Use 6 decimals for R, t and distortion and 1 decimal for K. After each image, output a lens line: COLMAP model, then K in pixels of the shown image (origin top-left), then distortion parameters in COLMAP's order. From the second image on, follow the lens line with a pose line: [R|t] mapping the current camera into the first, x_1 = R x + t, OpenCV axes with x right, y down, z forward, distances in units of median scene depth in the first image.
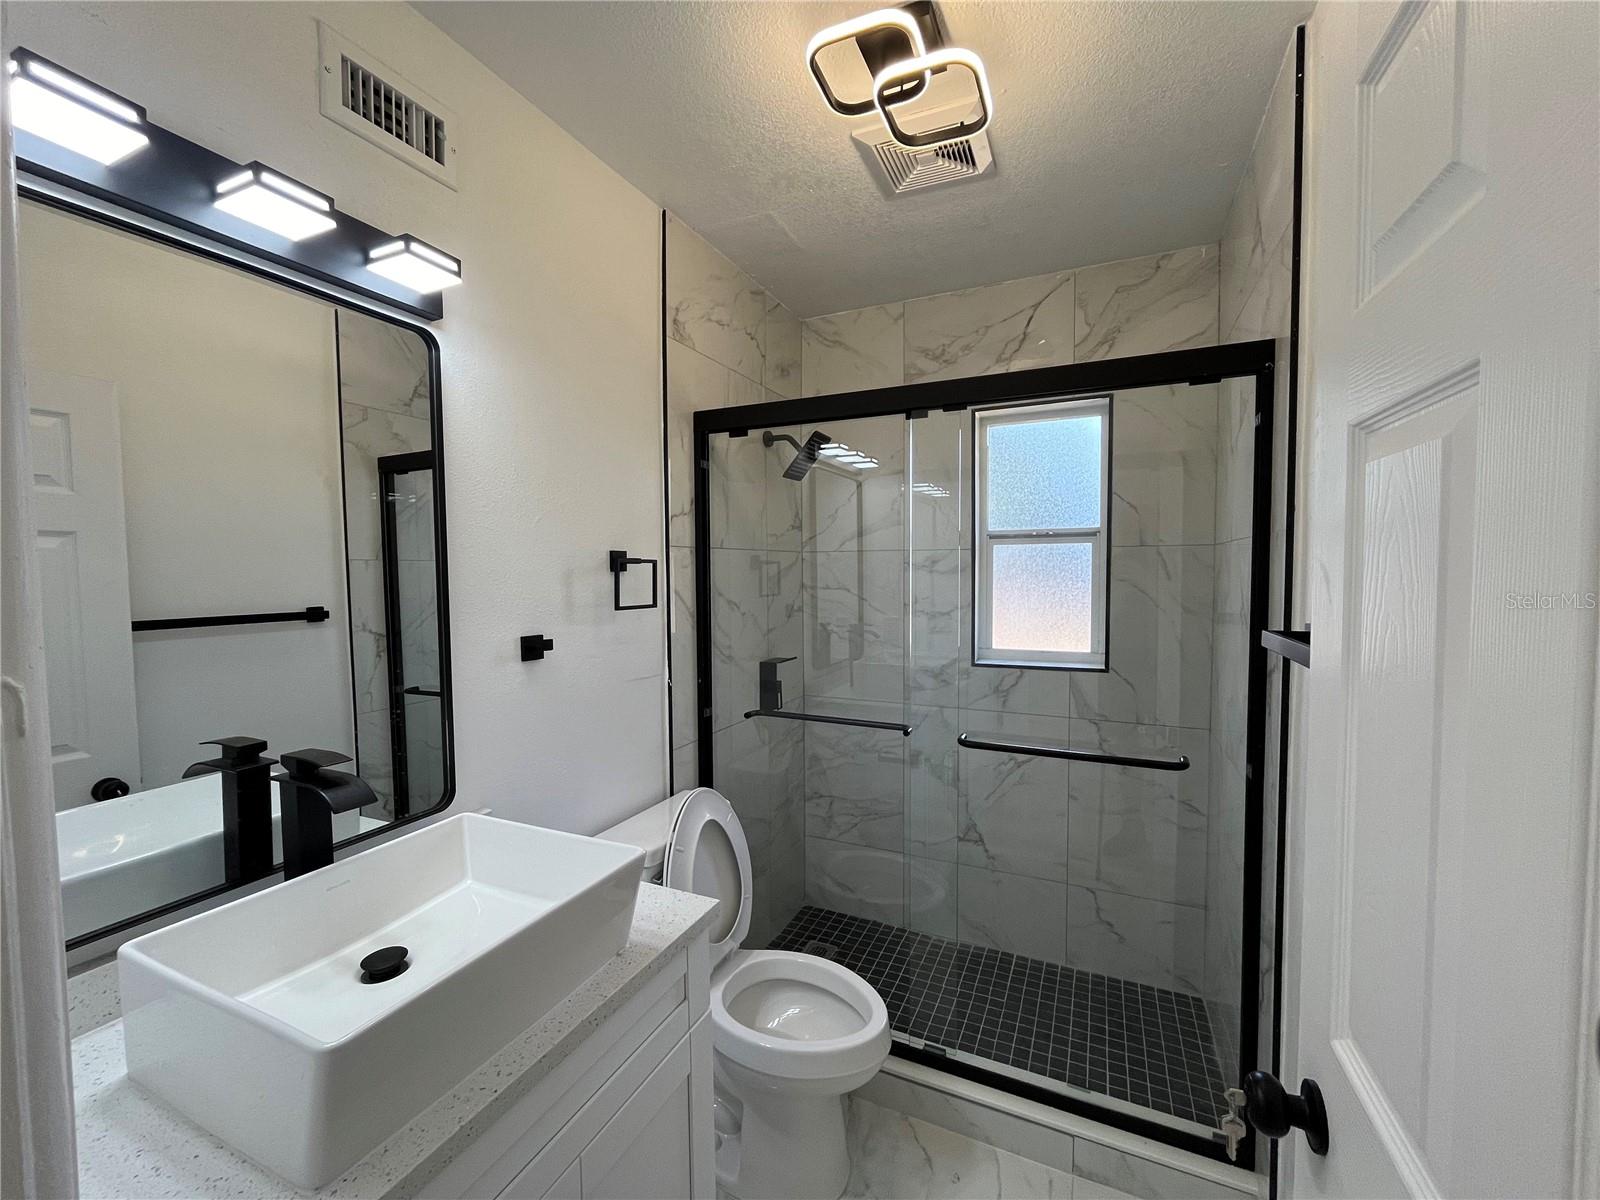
lens RADIAL K [[641.3, 0, 795.5], [0, 641.3, 601.2], [0, 0, 1]] dist [-0.004131, -0.000399]
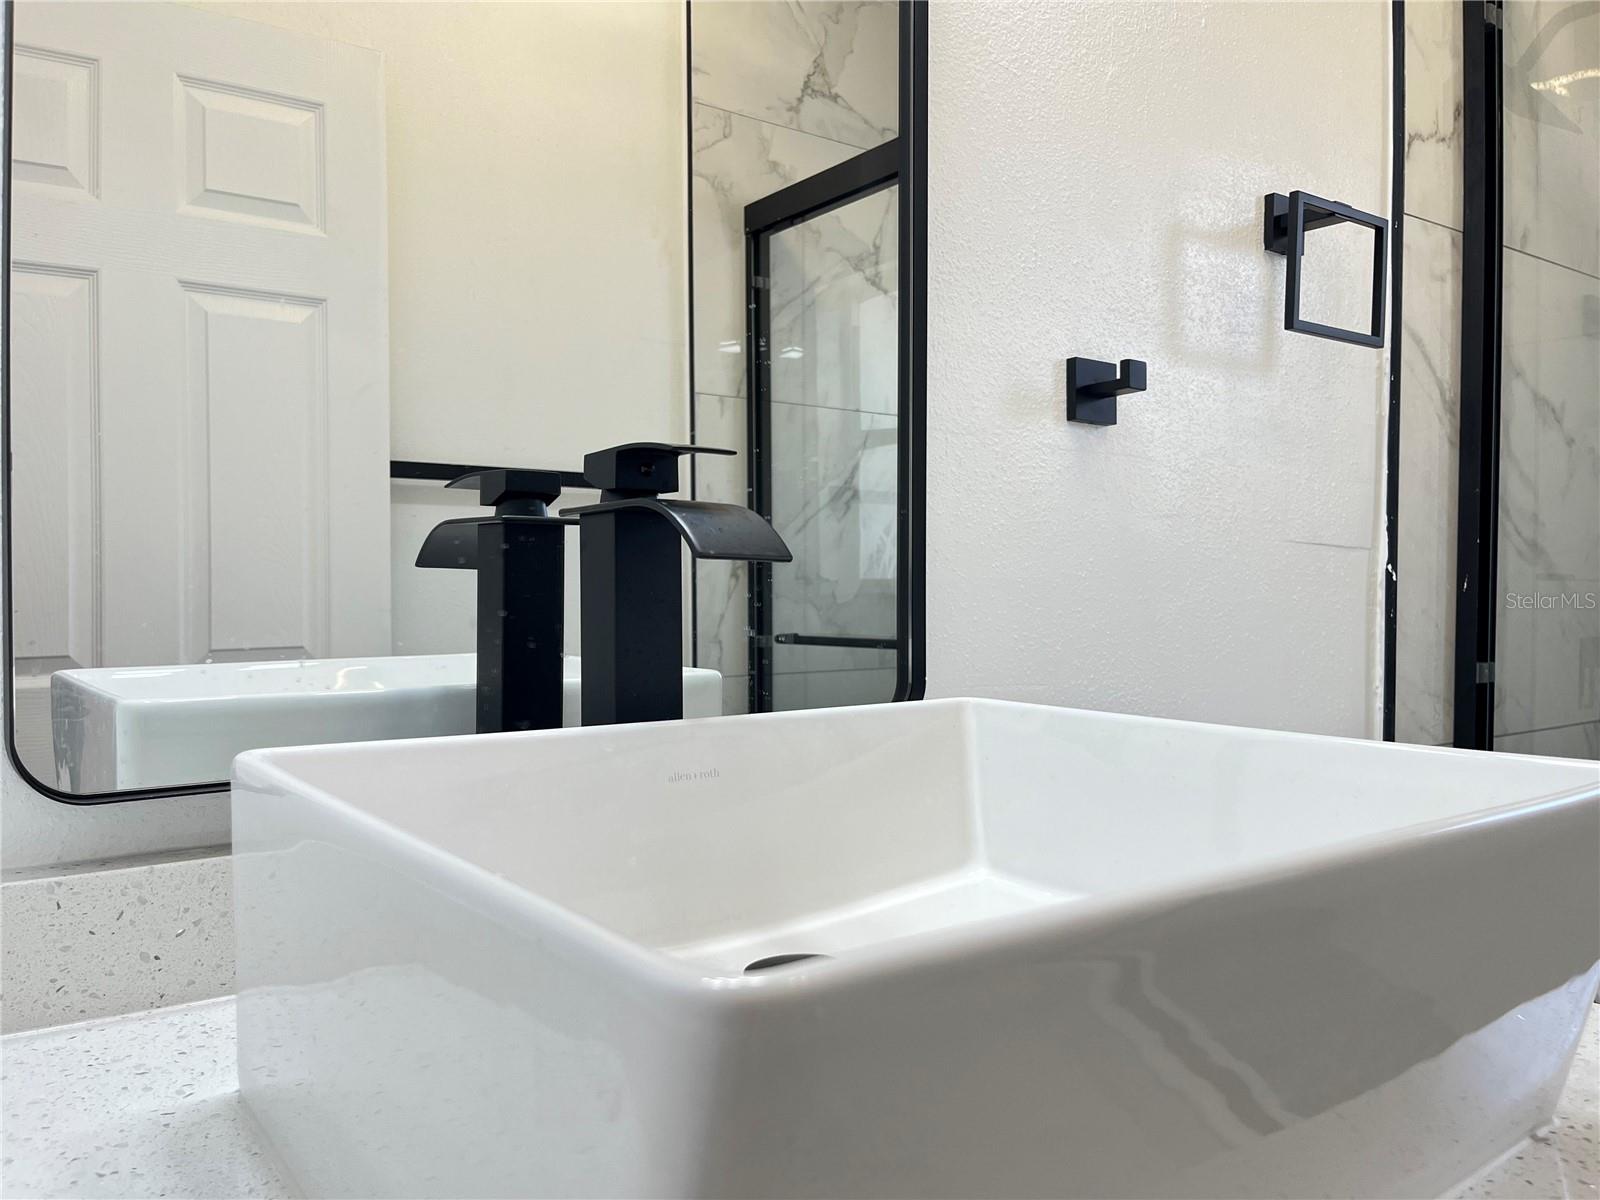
lens RADIAL K [[1212.1, 0, 801.1], [0, 1212.1, 606.7], [0, 0, 1]] dist [0.049831, -0.060076]
pose [[0.874708, 0.019900, -0.484241, -0.152015], [-0.031982, 0.999349, -0.016702, 0.172411], [0.483593, 0.030096, 0.874775, 0.193000]]
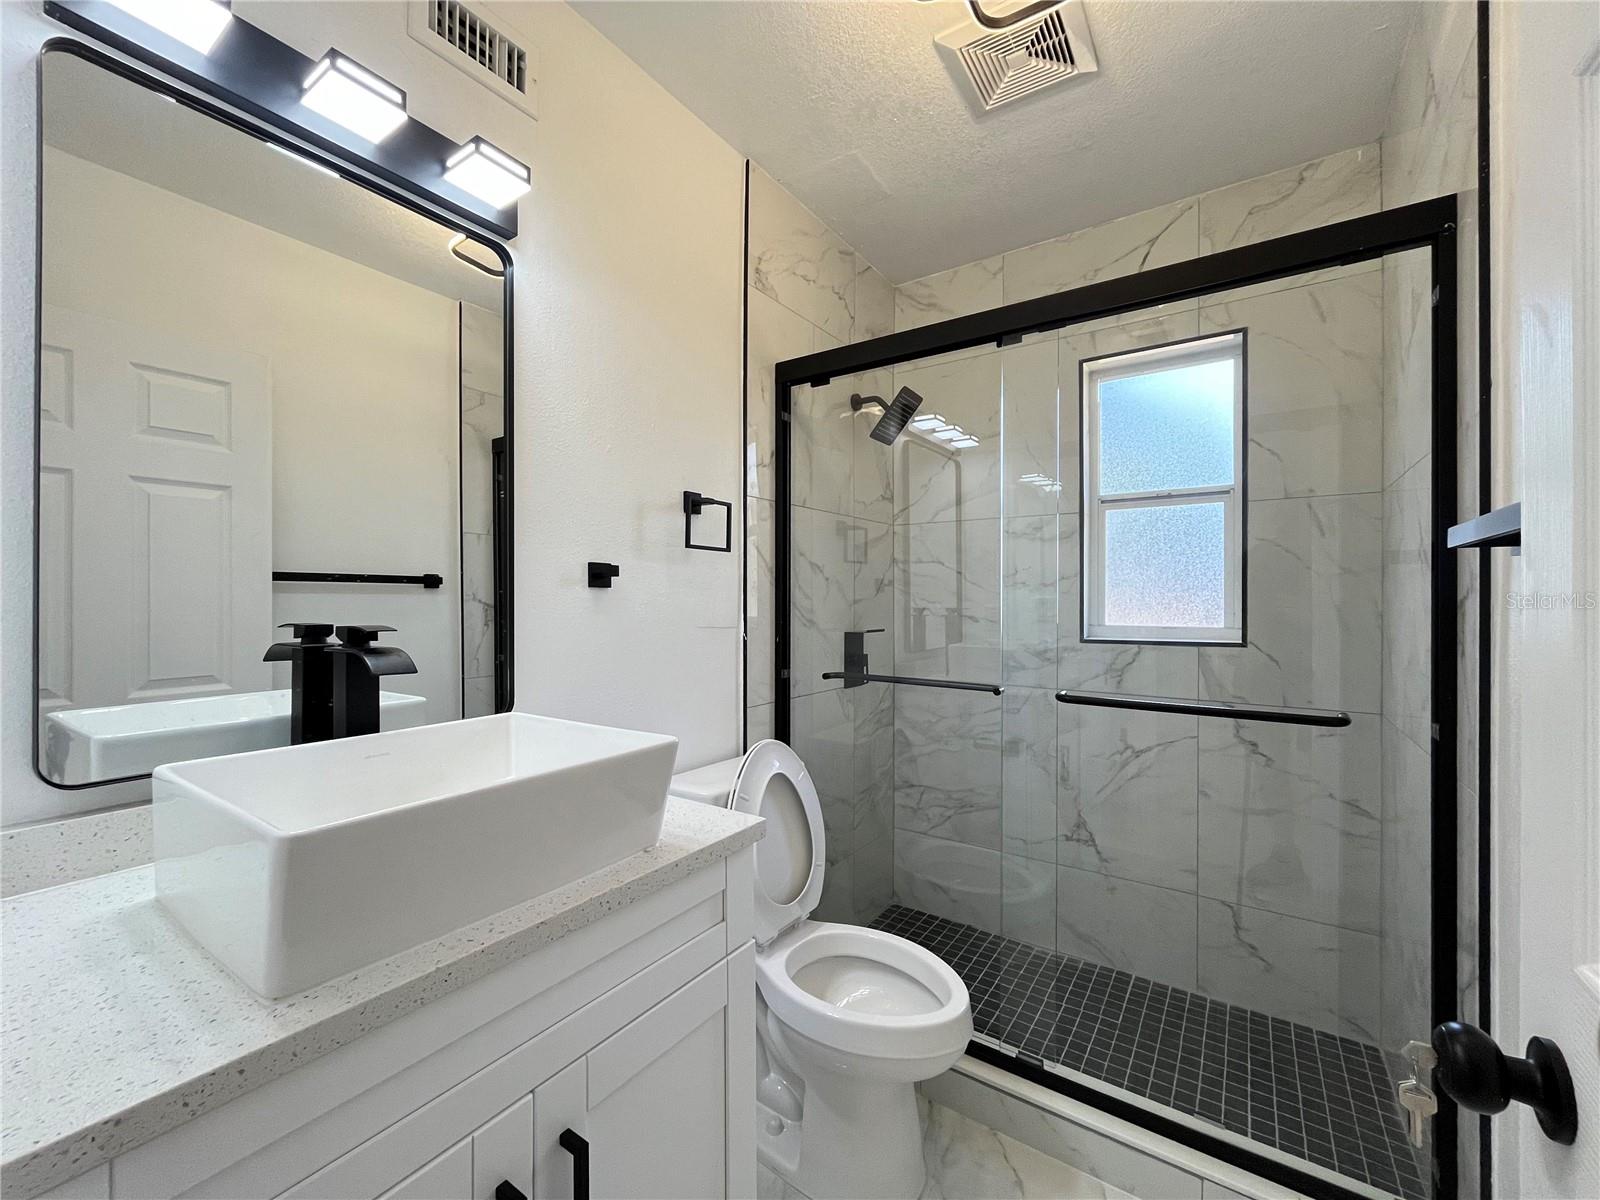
lens RADIAL K [[641.3, 0, 798.0], [0, 641.3, 602.3], [0, 0, 1]] dist [-0.004131, -0.000399]
pose [[0.985984, 0.008697, -0.166615, 0.043496], [-0.016118, 0.998935, -0.043244, 0.116769], [0.166061, 0.045323, 0.985073, 0.059207]]
